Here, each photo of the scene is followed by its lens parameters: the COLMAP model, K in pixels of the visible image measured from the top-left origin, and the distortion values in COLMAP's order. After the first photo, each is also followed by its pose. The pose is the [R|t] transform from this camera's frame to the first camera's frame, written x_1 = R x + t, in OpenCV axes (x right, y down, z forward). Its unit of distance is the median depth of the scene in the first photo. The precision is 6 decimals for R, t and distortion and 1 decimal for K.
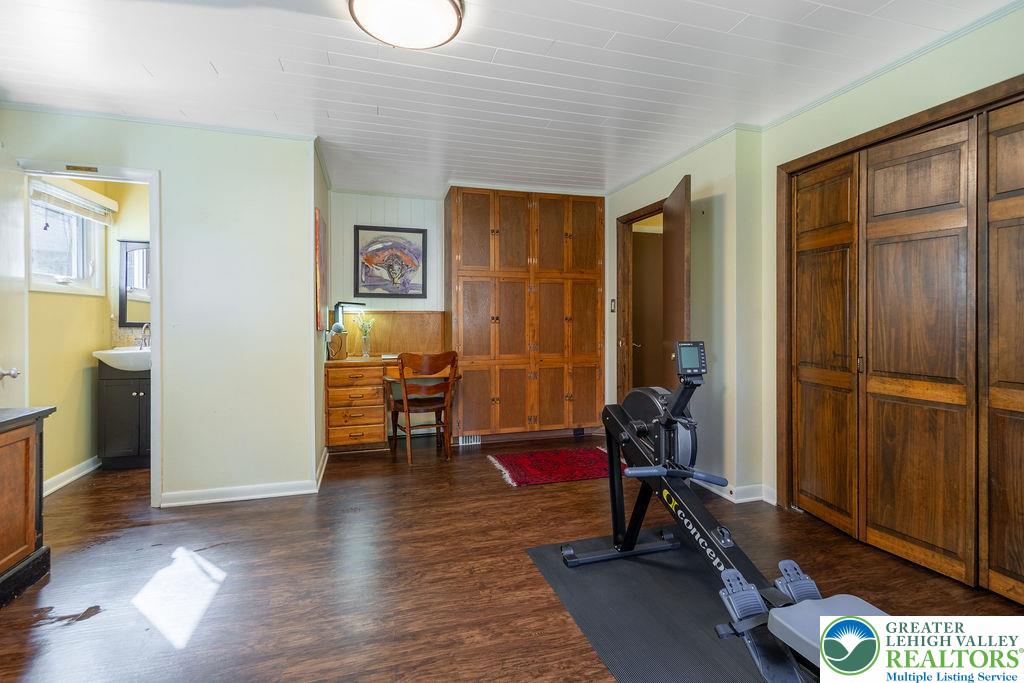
lens RADIAL K [[478.6, 0, 516.6], [0, 478.6, 341.4], [0, 0, 1]] dist [0.012217, -0.004425]
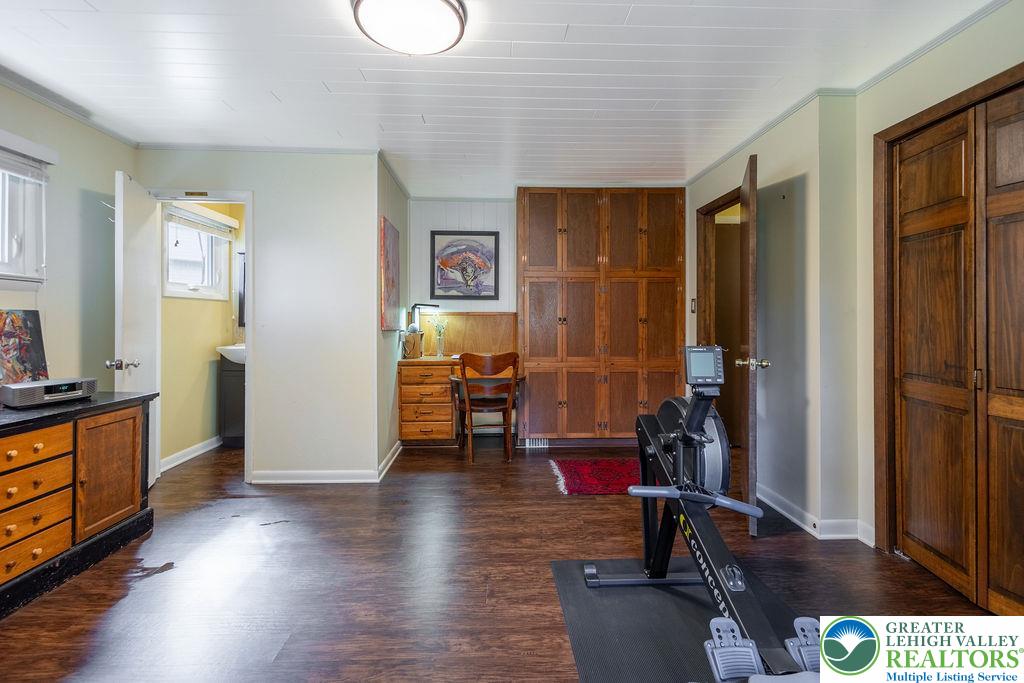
lens RADIAL K [[478.6, 0, 516.6], [0, 478.6, 341.4], [0, 0, 1]] dist [0.012217, -0.004425]
pose [[0.967439, 0.012782, -0.252782, 0.135939], [-0.013708, 0.999904, -0.001903, -0.000792], [0.252733, 0.005306, 0.967521, 0.042406]]
